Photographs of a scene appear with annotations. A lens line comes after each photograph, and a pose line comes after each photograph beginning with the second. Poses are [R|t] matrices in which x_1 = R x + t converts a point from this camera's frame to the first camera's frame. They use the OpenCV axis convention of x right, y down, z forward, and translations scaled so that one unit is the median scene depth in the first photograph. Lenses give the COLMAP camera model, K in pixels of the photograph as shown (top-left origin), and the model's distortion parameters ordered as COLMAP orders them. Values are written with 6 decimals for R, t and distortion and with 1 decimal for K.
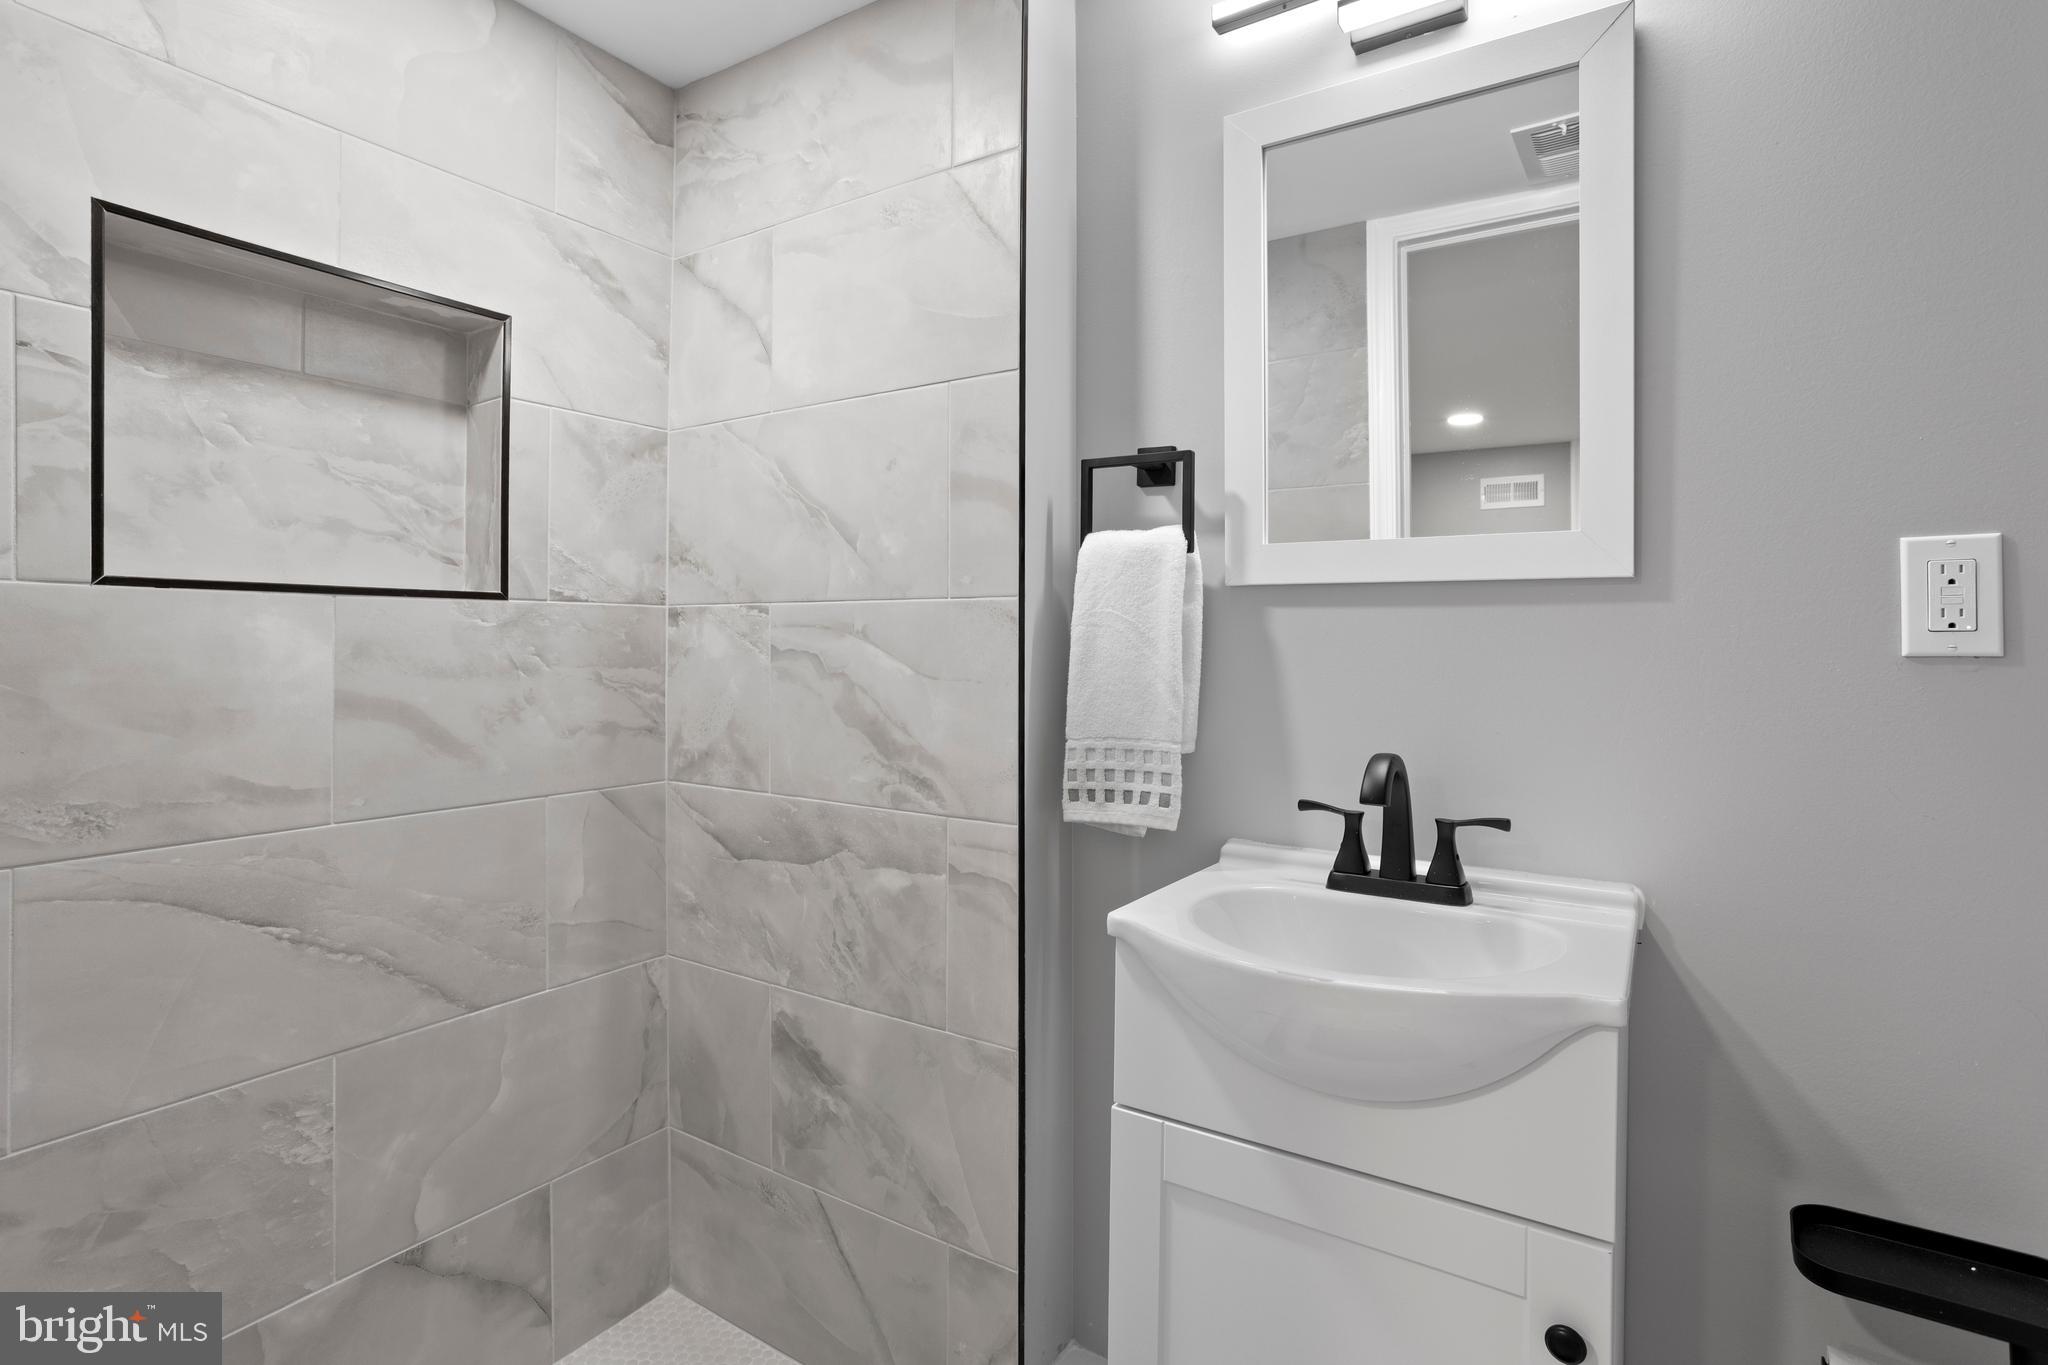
lens RADIAL K [[1010.1, 0, 1016.4], [0, 1010.1, 639.9], [0, 0, 1]] dist [-0.057406, 0.033672]
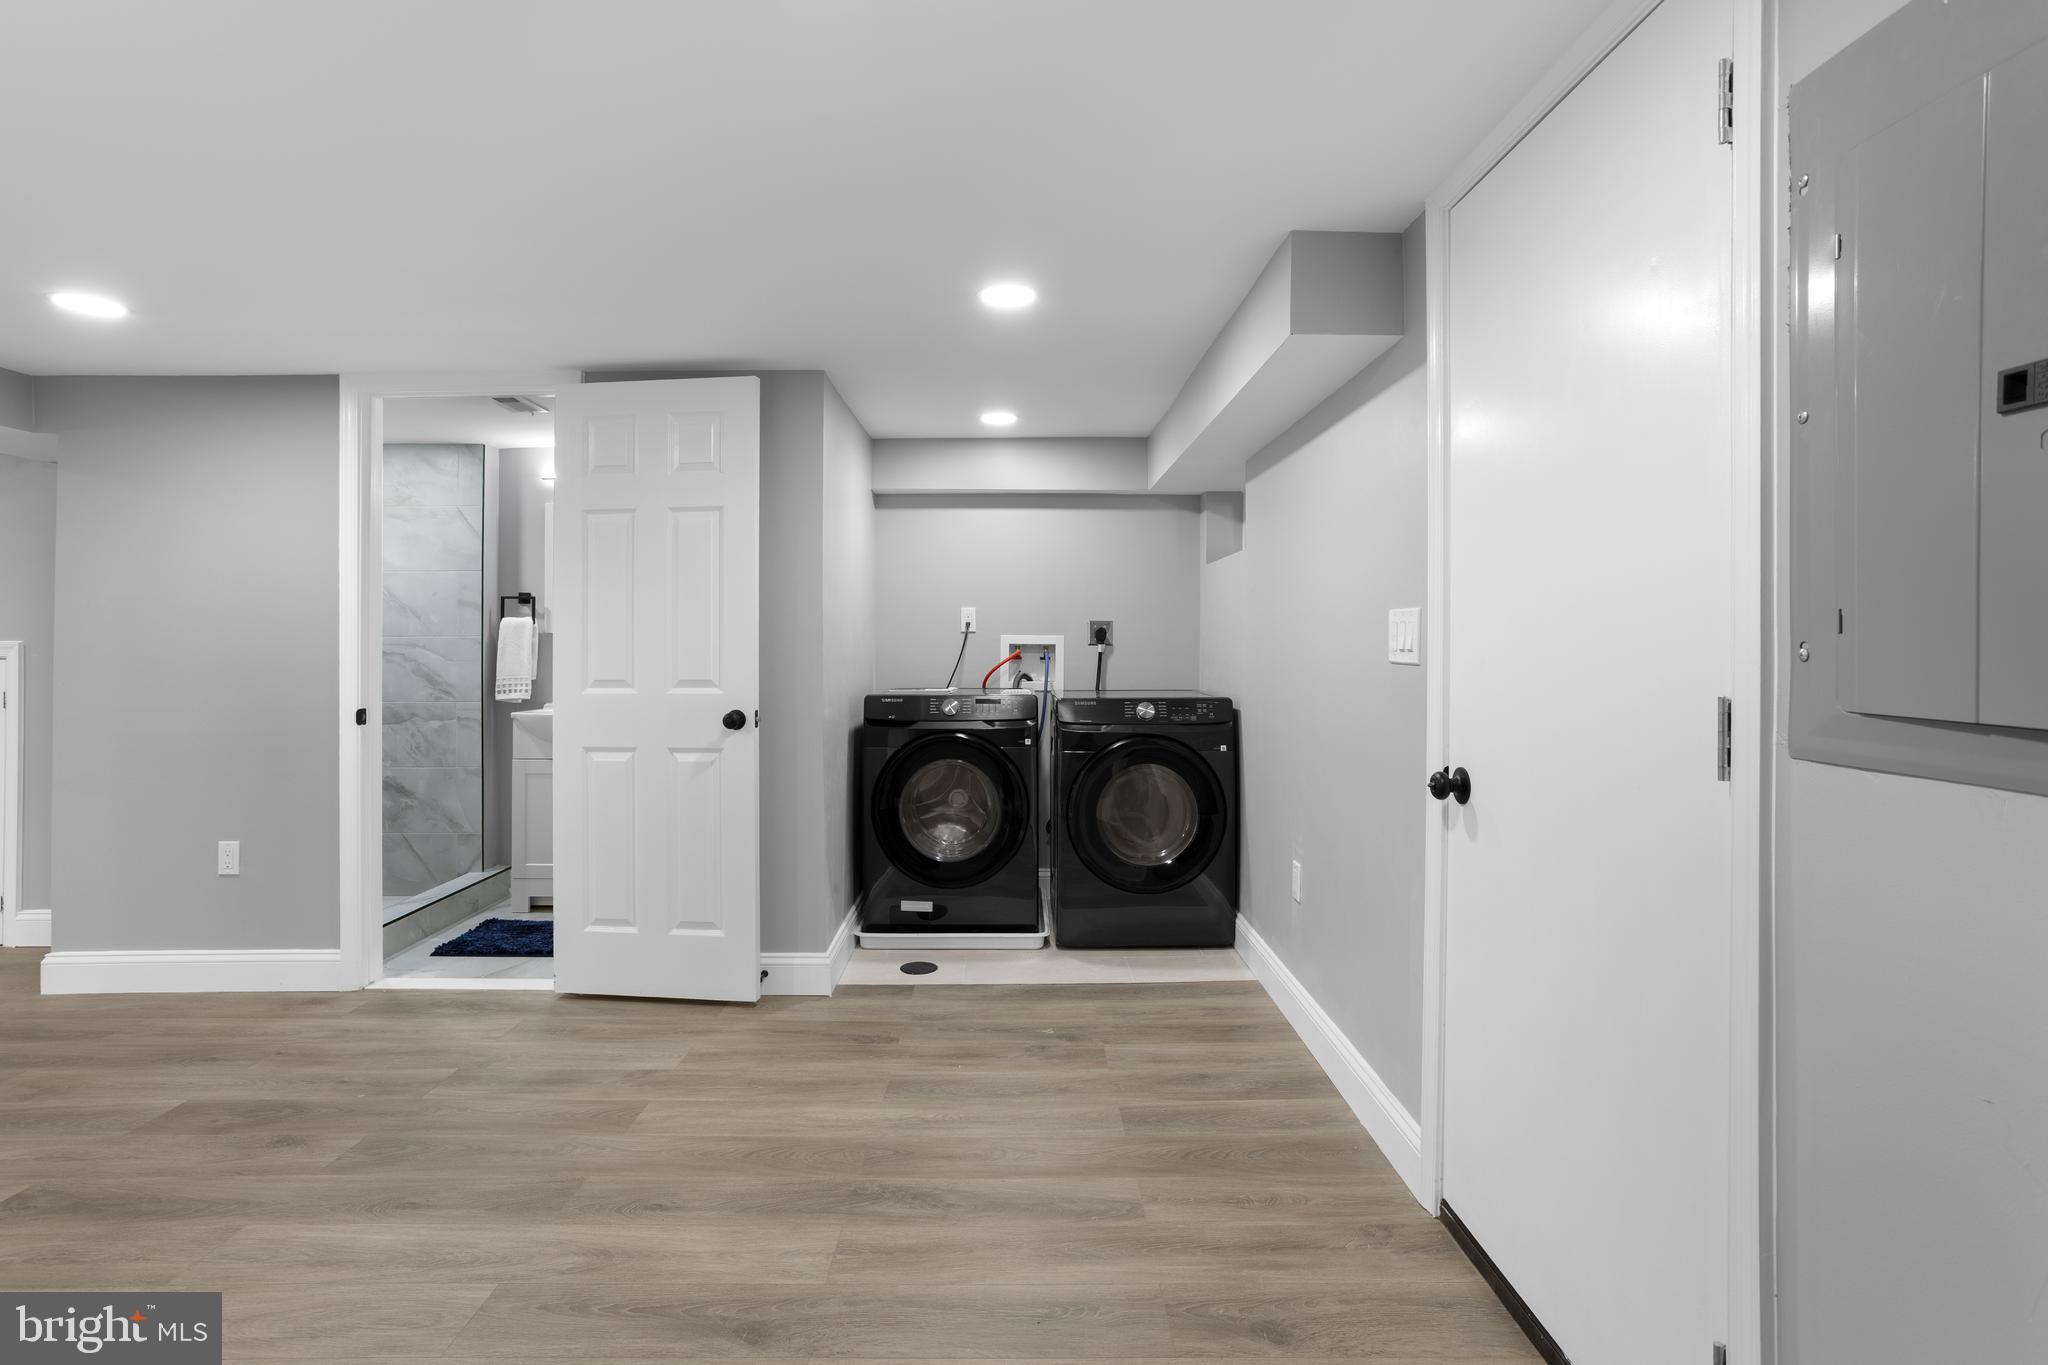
lens RADIAL K [[1019.3, 0, 1028.8], [0, 1019.3, 611.4], [0, 0, 1]] dist [-0.060511, 0.034099]
pose [[0.832766, 0.004427, 0.553608, -0.320211], [0.010755, 0.999650, -0.024173, -0.022428], [-0.553521, 0.026085, 0.832427, -2.739909]]
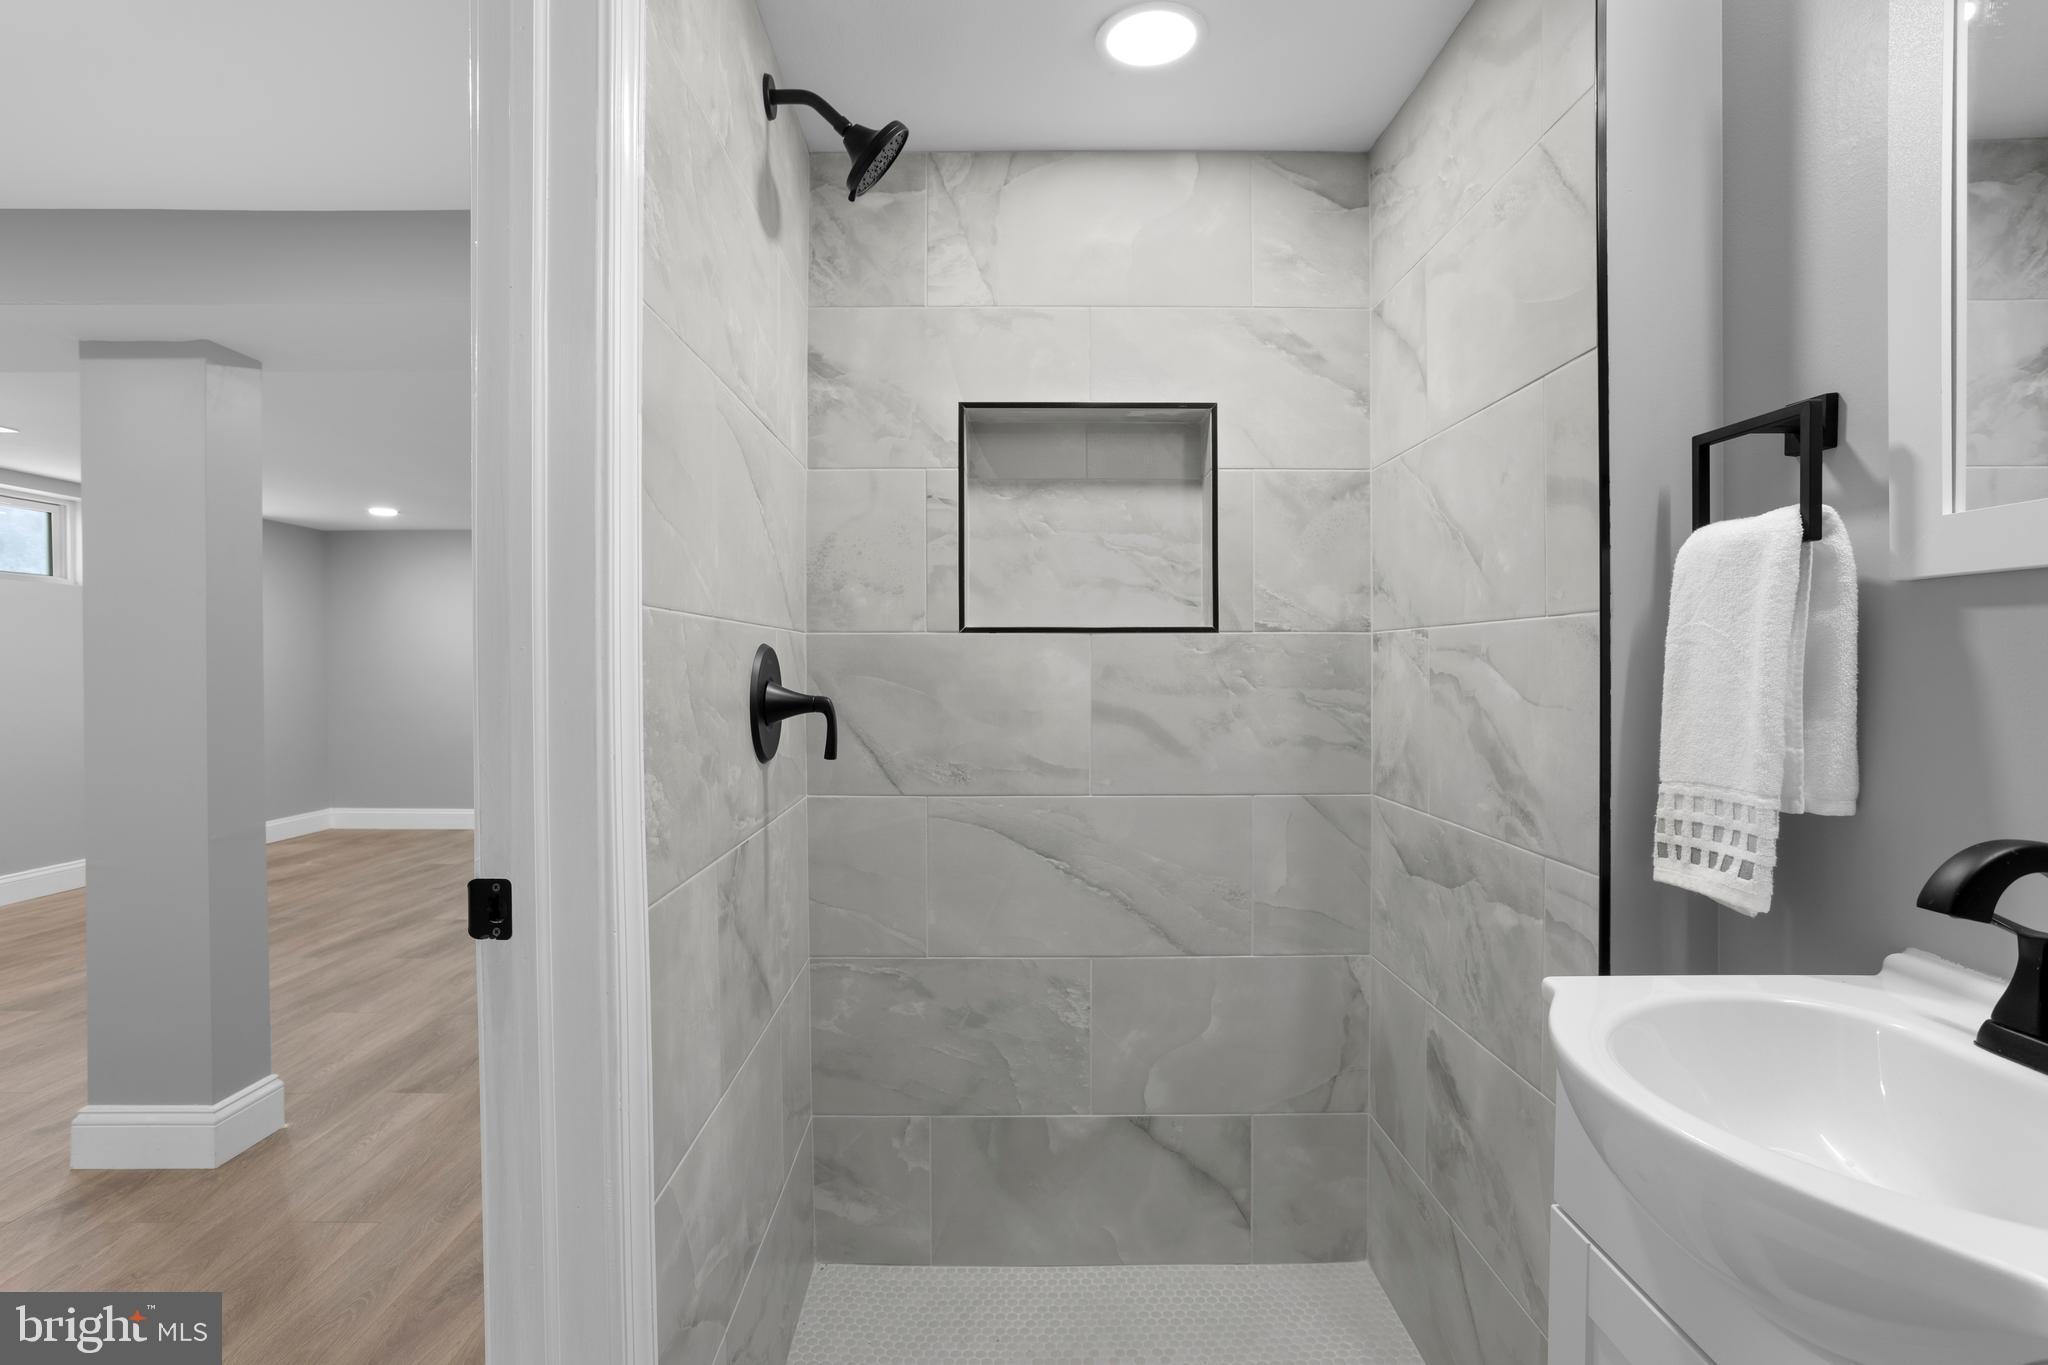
lens RADIAL K [[991.7, 0, 1019.2], [0, 991.7, 672.8], [0, 0, 1]] dist [-0.059778, 0.031471]
pose [[0.552577, 0.001150, -0.833461, 0.391788], [0.005561, 0.999972, 0.005066, 0.002551], [0.833444, -0.007434, 0.552555, 0.118279]]
